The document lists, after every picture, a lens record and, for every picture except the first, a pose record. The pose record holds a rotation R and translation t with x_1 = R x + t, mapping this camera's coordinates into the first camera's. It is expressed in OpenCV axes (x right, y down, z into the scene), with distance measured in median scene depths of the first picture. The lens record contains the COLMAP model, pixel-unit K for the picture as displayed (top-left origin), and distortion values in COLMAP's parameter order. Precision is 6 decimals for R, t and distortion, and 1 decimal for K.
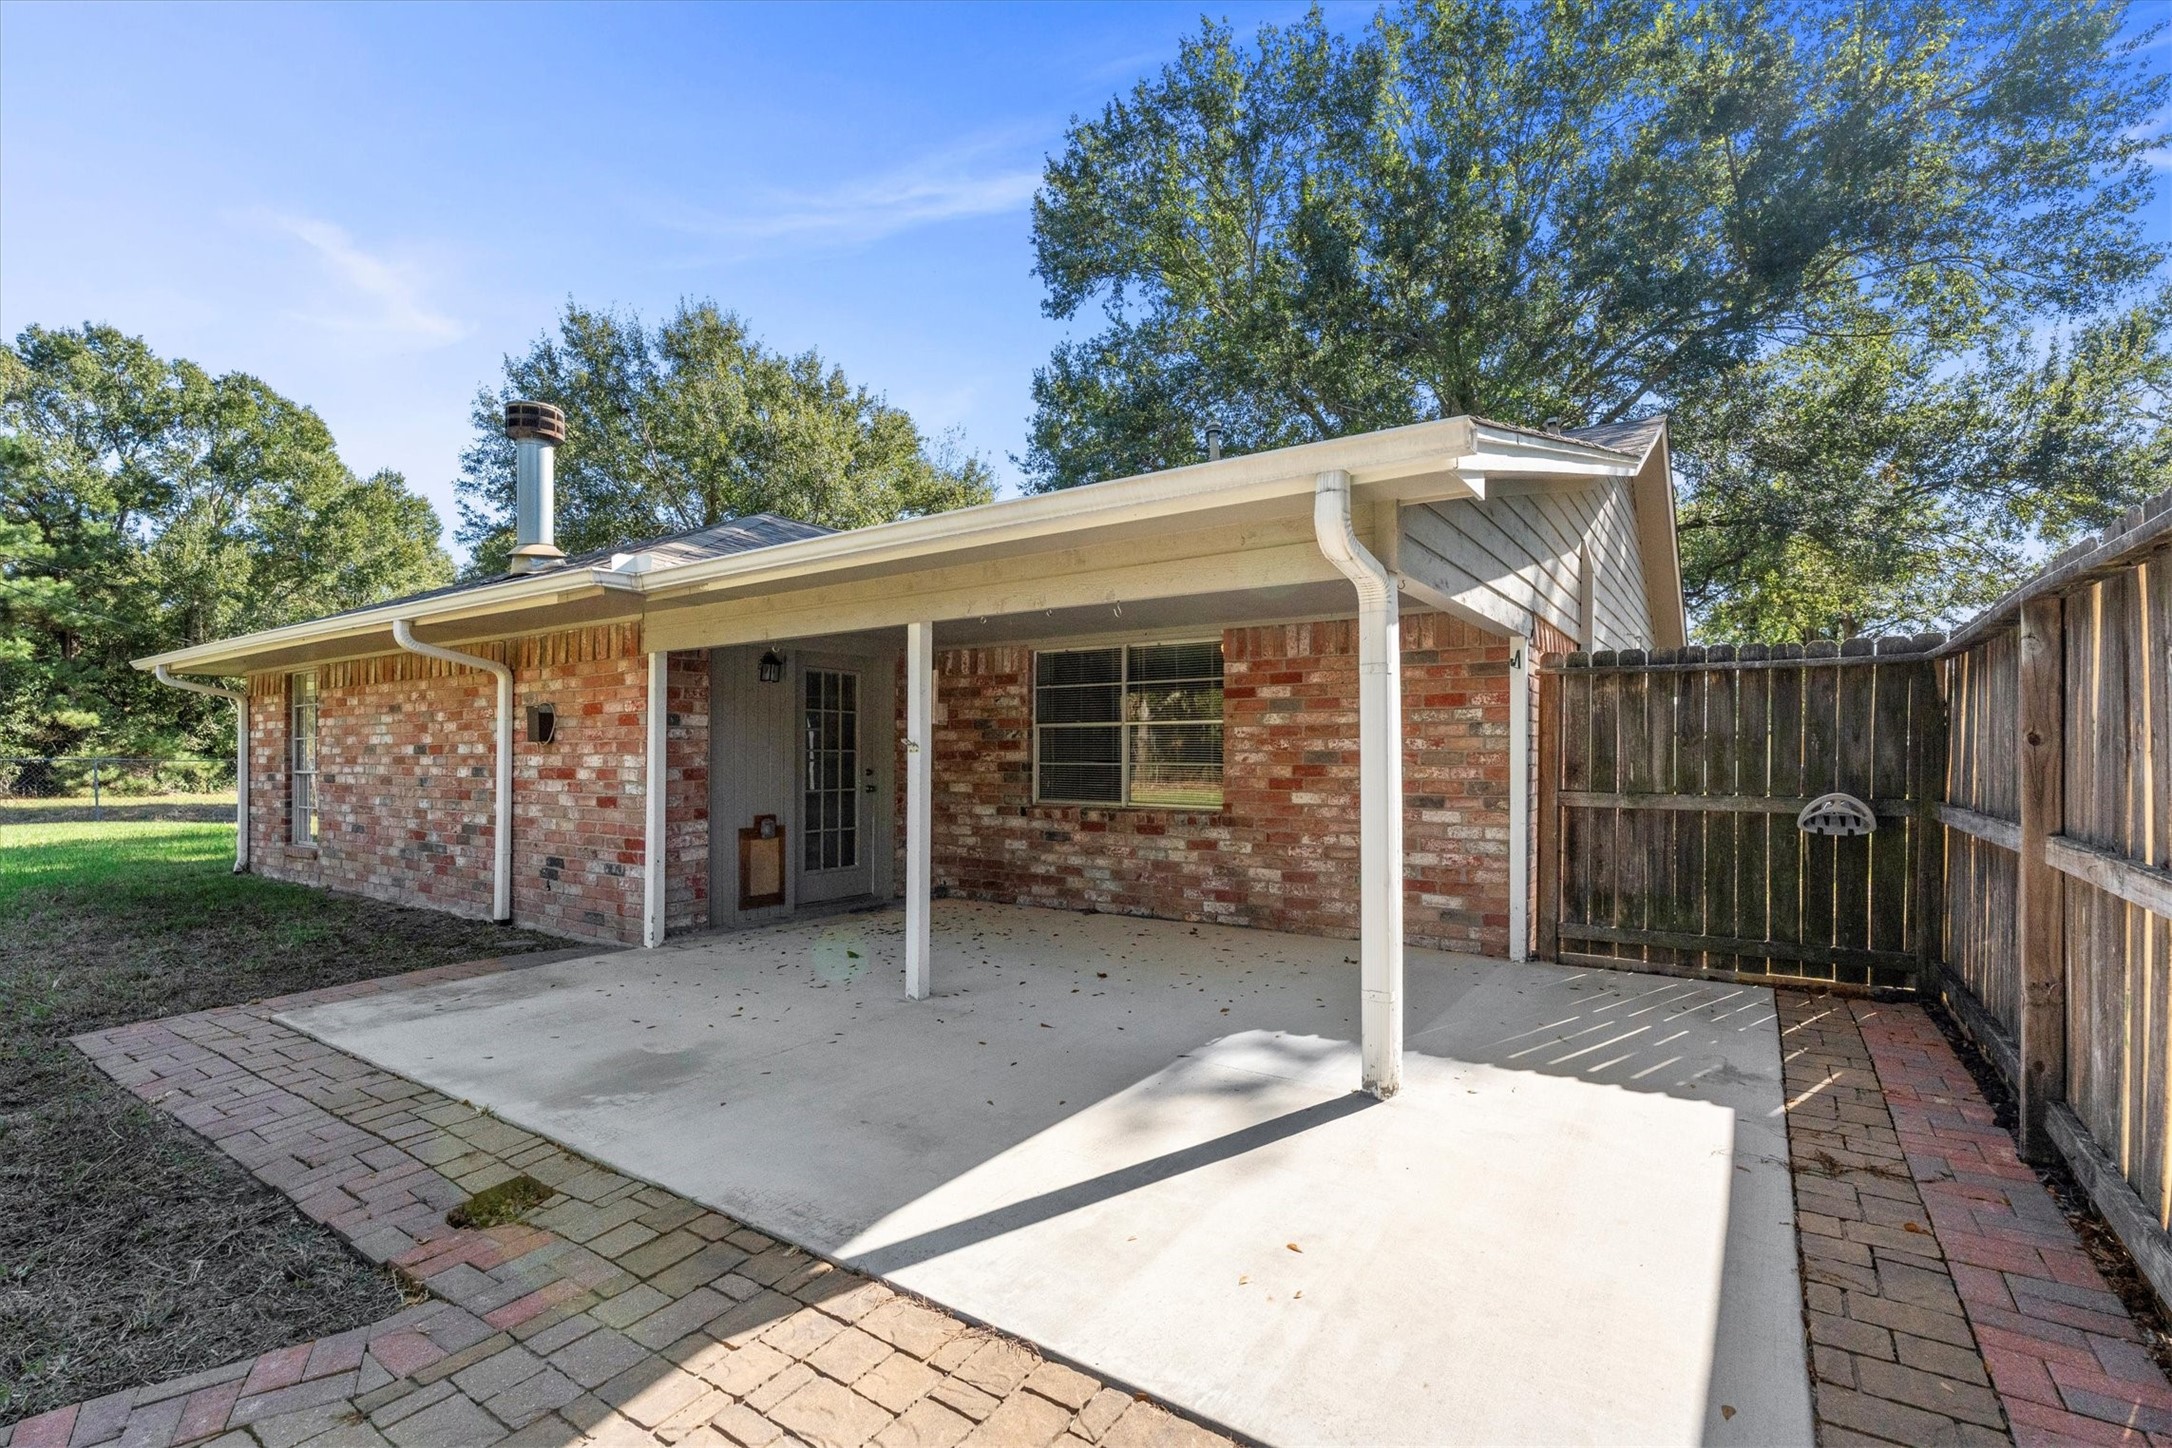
lens RADIAL K [[977.8, 0, 1074.5], [0, 977.8, 758.9], [0, 0, 1]] dist [-0.002257, -0.001034]
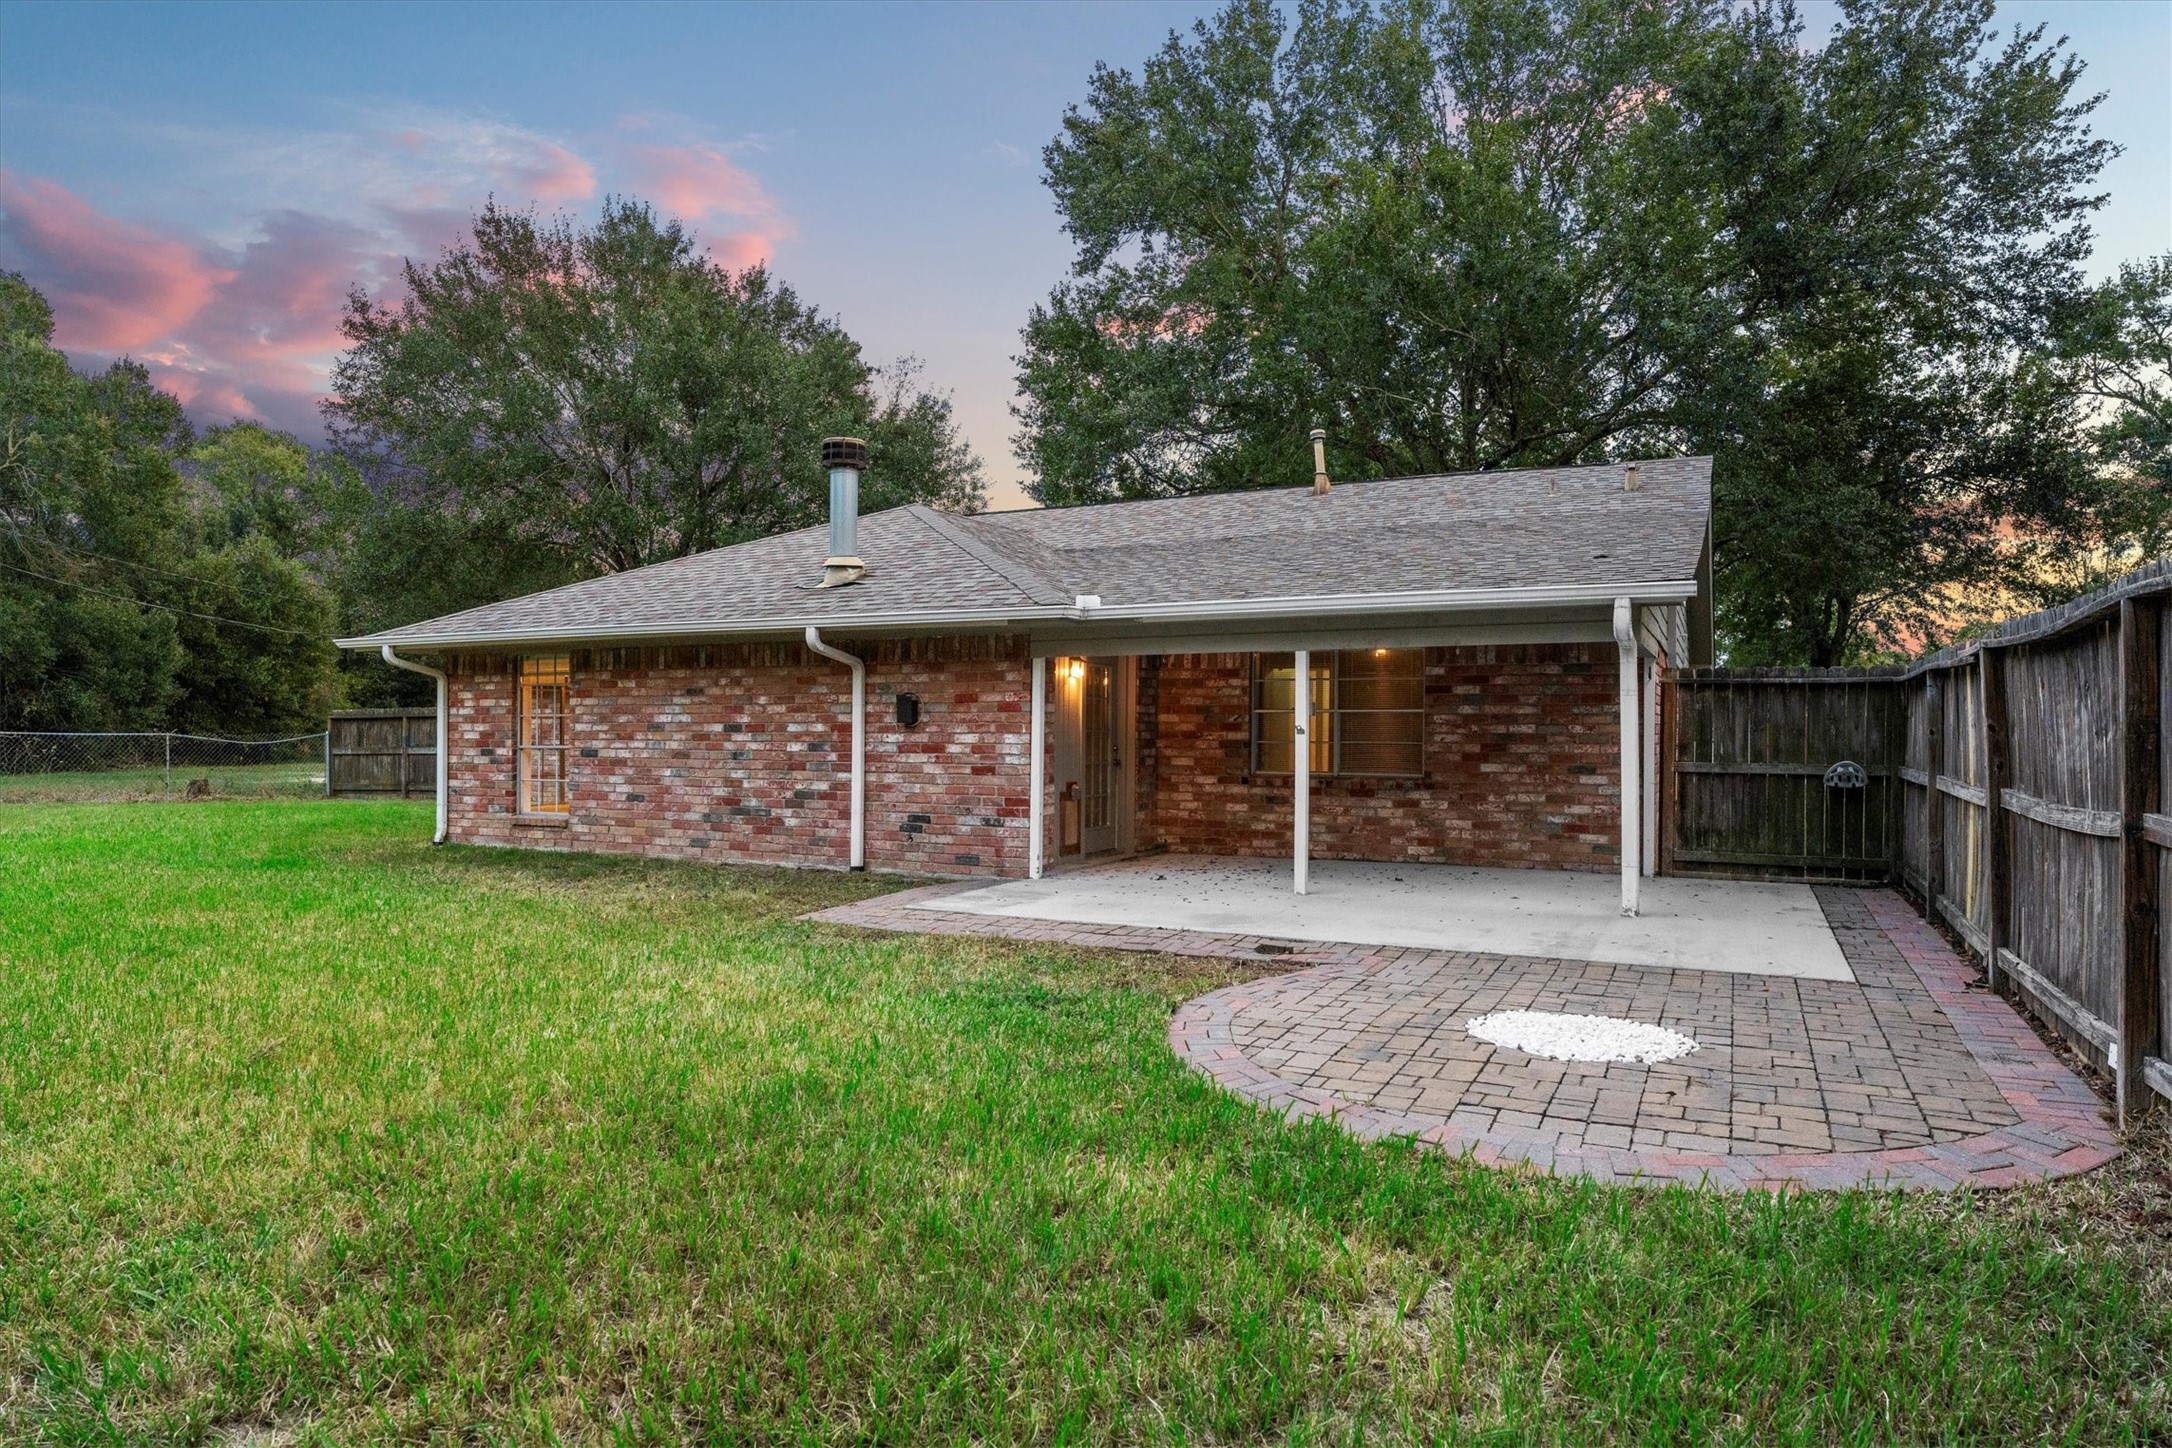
lens RADIAL K [[1272.2, 0, 1088.1], [0, 1272.2, 734.0], [0, 0, 1]] dist [-0.005664, 0.004690]
pose [[0.990533, 0.004783, 0.137190, -0.517807], [-0.004423, 0.999986, -0.002930, 0.000545], [-0.137202, 0.002295, 0.990540, -0.628871]]
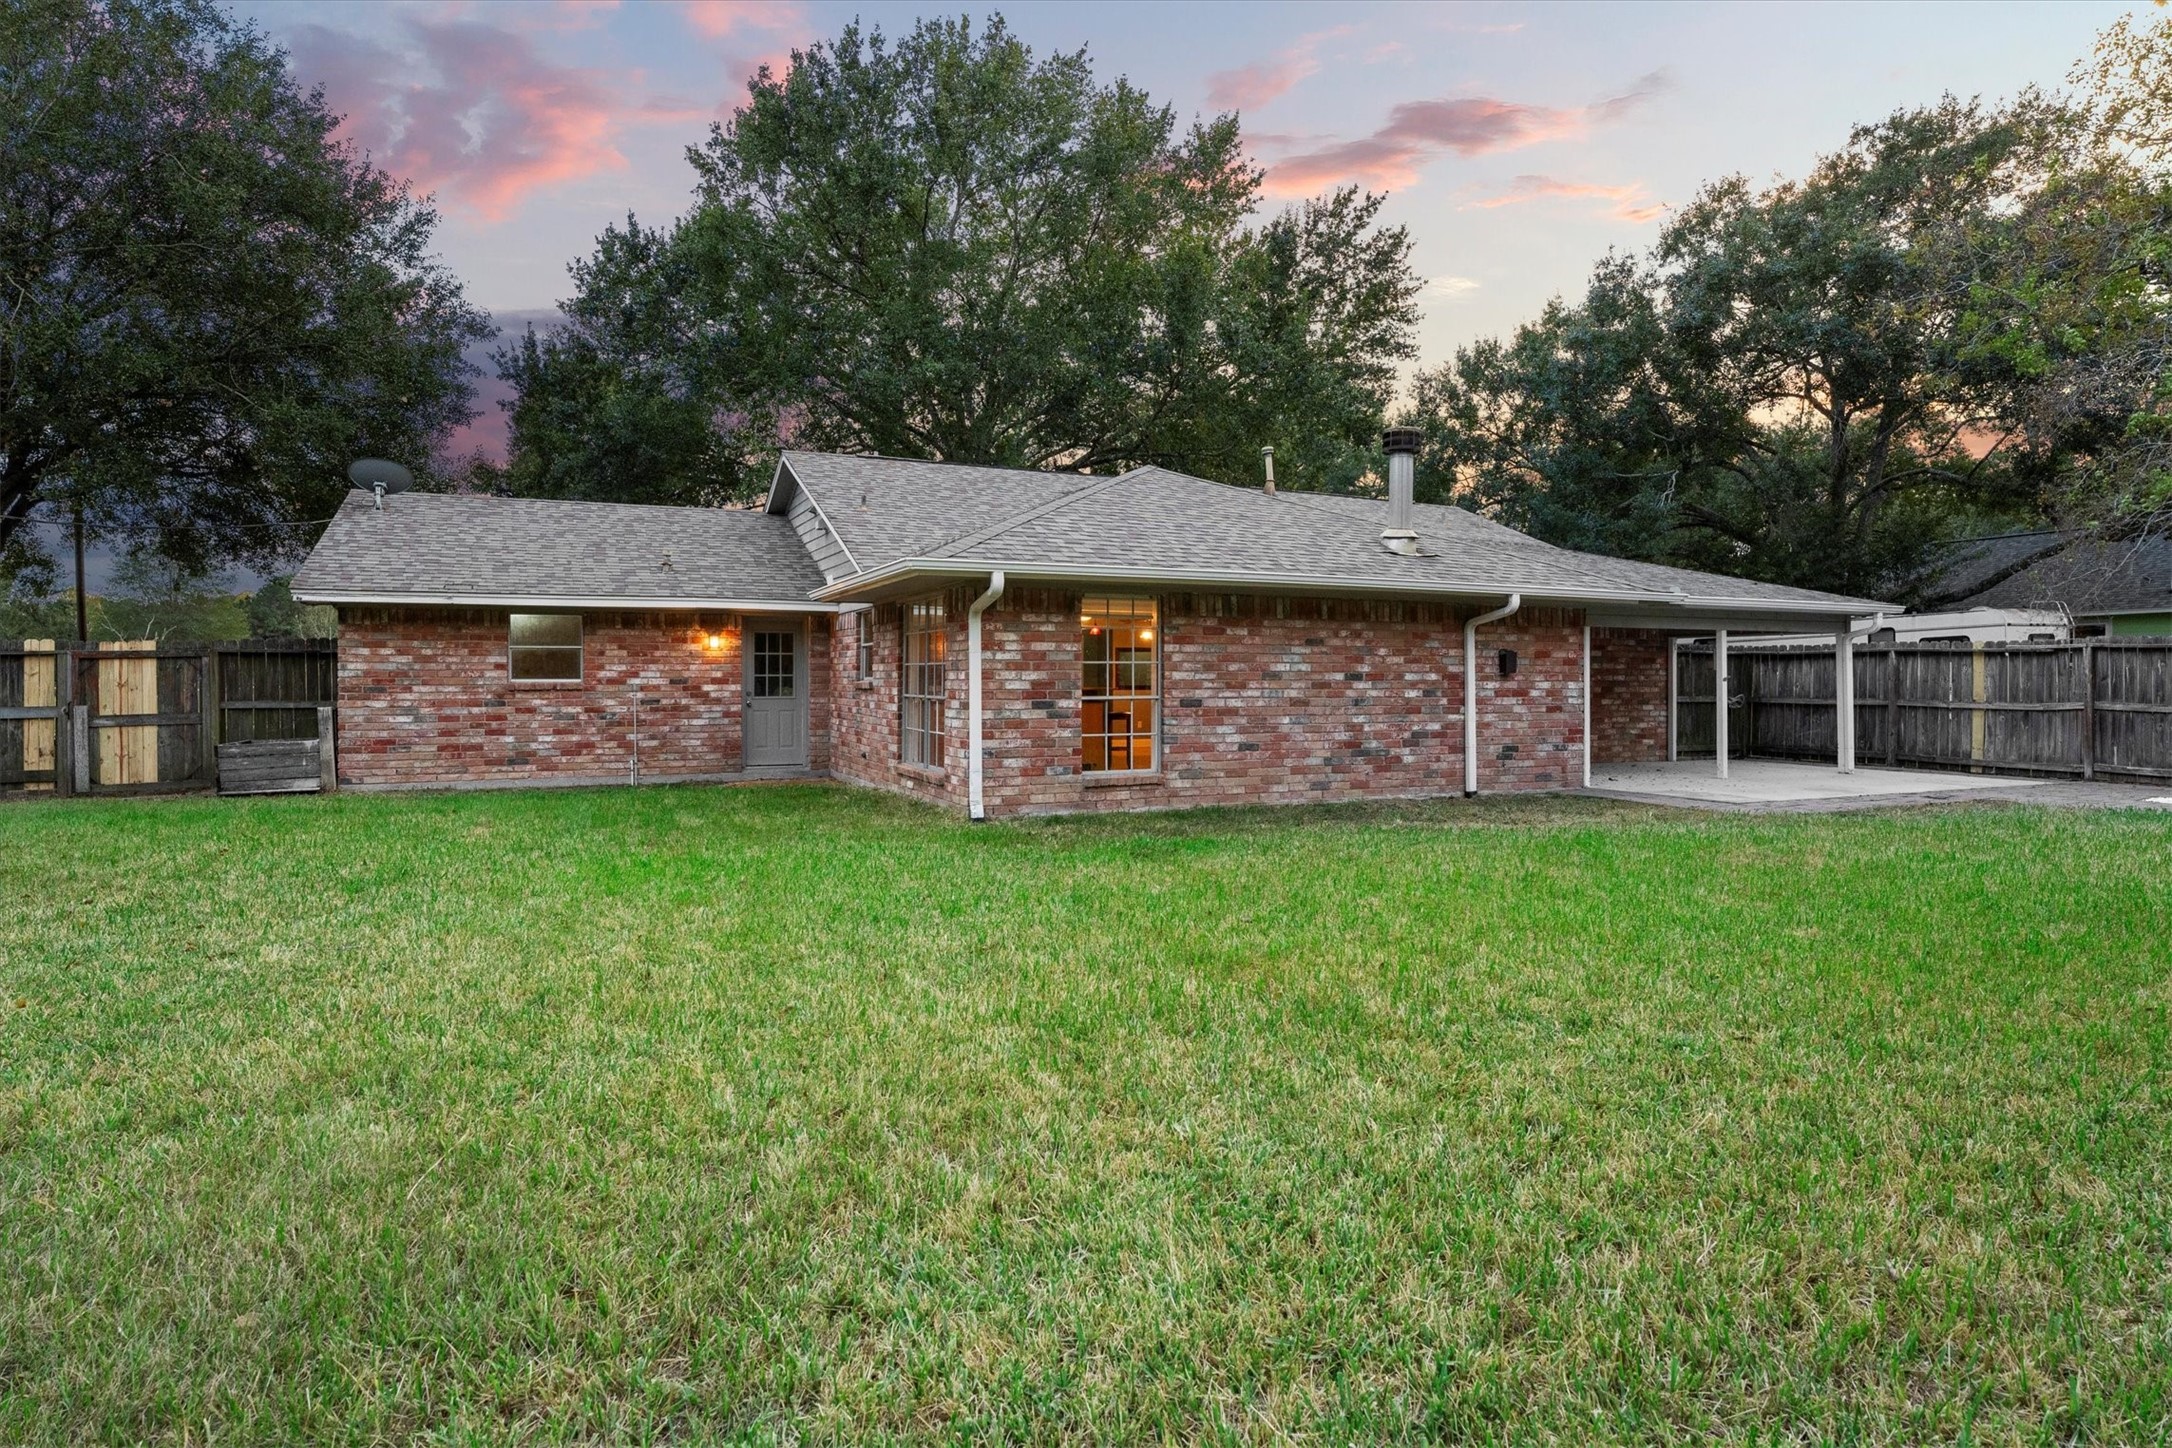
lens RADIAL K [[1134.9, 0, 1096.8], [0, 1134.9, 707.5], [0, 0, 1]] dist [-0.012886, 0.000831]
pose [[0.515181, -0.017133, 0.856910, -2.365329], [0.001087, 0.999812, 0.019337, 0.001902], [-0.857081, -0.009030, 0.515103, 0.597635]]
